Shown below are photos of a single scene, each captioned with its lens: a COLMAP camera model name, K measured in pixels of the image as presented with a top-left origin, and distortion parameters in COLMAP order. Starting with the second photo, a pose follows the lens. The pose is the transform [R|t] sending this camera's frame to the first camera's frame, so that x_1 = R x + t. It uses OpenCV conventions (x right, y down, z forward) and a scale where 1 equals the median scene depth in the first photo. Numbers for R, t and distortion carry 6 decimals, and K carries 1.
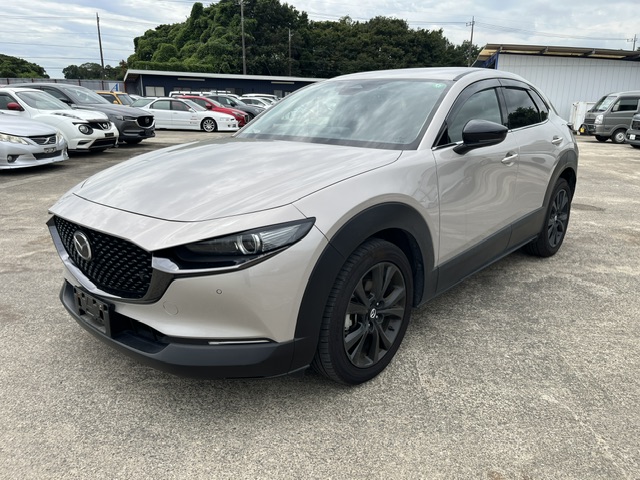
lens RADIAL K [[486.7, 0, 317.2], [0, 486.7, 232.1], [0, 0, 1]] dist [0.072827, -0.099507]
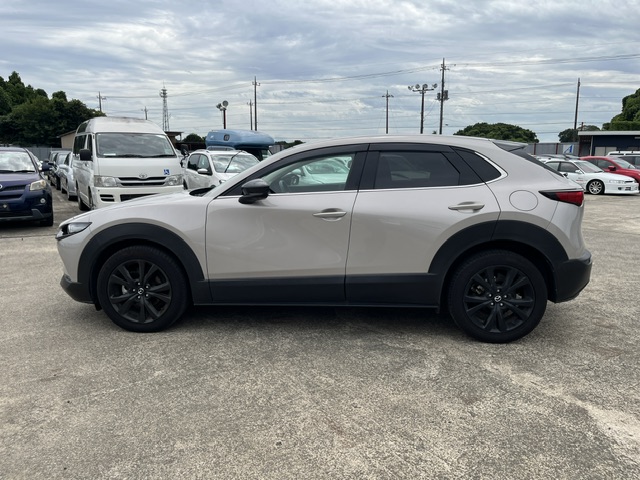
lens RADIAL K [[486.1, 0, 320.0], [0, 486.1, 240.0], [0, 0, 1]] dist [0.074628, -0.101698]
pose [[0.604506, 0.120583, -0.787421, 0.126193], [-0.201763, 0.979422, -0.004910, -0.008069], [0.770626, 0.161841, 0.616396, 0.031018]]
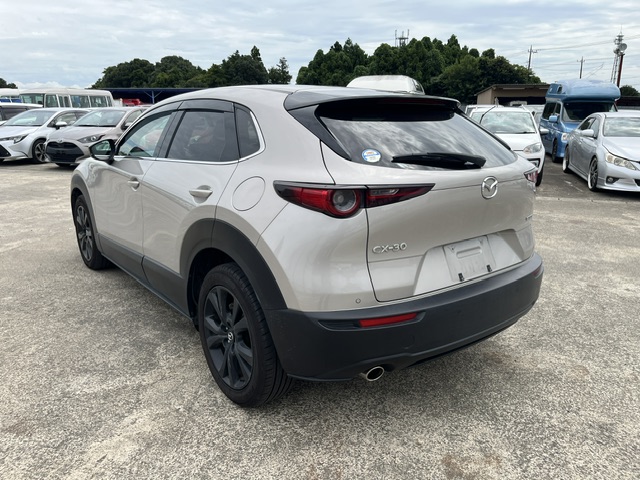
lens RADIAL K [[486.1, 0, 320.0], [0, 486.1, 240.0], [0, 0, 1]] dist [0.074628, -0.101698]
pose [[-0.189318, 0.232358, -0.954028, 0.129408], [-0.259072, 0.925350, 0.276784, -0.041451], [0.947122, 0.299562, -0.114988, 0.150468]]
